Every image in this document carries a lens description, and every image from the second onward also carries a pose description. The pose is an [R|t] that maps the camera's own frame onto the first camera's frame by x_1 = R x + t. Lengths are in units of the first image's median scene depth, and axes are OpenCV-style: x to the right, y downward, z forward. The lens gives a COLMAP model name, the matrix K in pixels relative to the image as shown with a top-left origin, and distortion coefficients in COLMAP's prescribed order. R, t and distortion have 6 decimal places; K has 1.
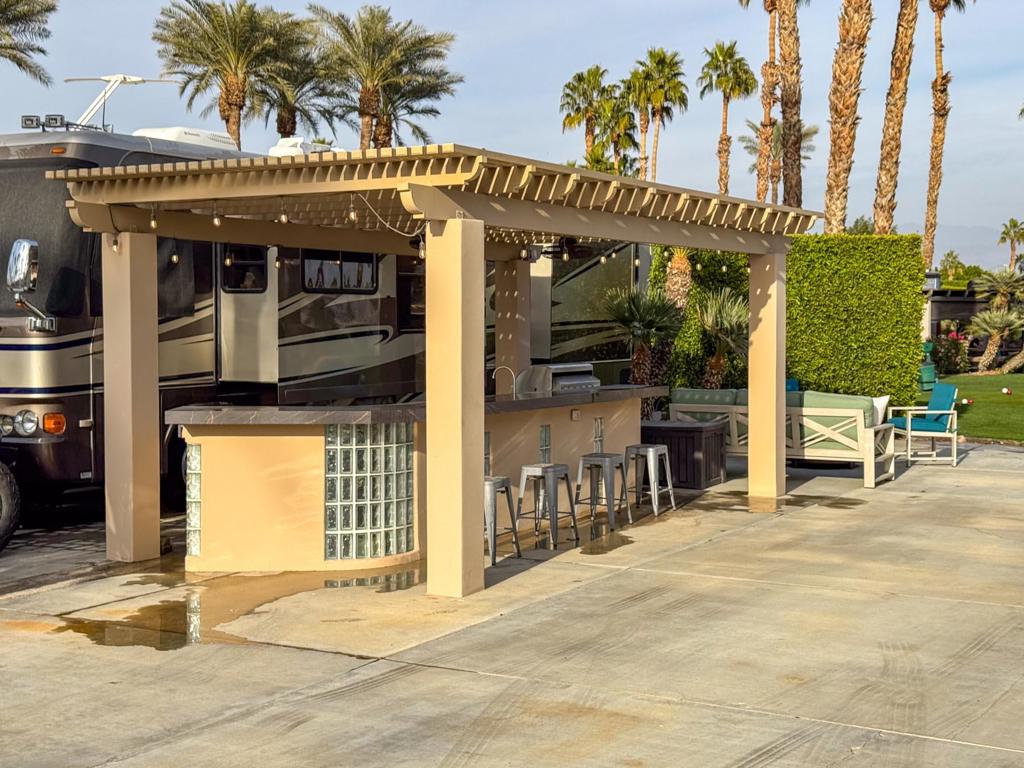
lens RADIAL K [[1425.8, 0, 512.0], [0, 1425.8, 384.0], [0, 0, 1]] dist [0.157209, 0.002680]
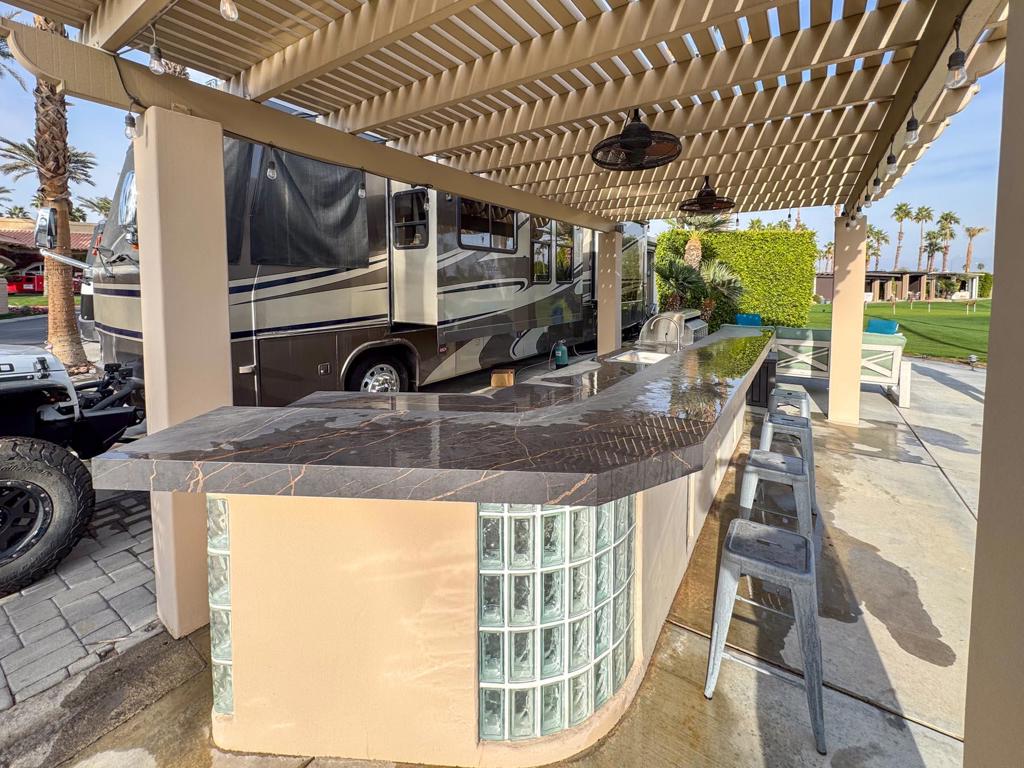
lens RADIAL K [[432.8, 0, 519.6], [0, 432.8, 356.5], [0, 0, 1]] dist [0.018482, 0.000102]
pose [[0.999289, 0.011805, -0.035821, -0.082708], [-0.007360, 0.992530, 0.121778, -0.018788], [0.036991, -0.121427, 0.991911, 0.636762]]
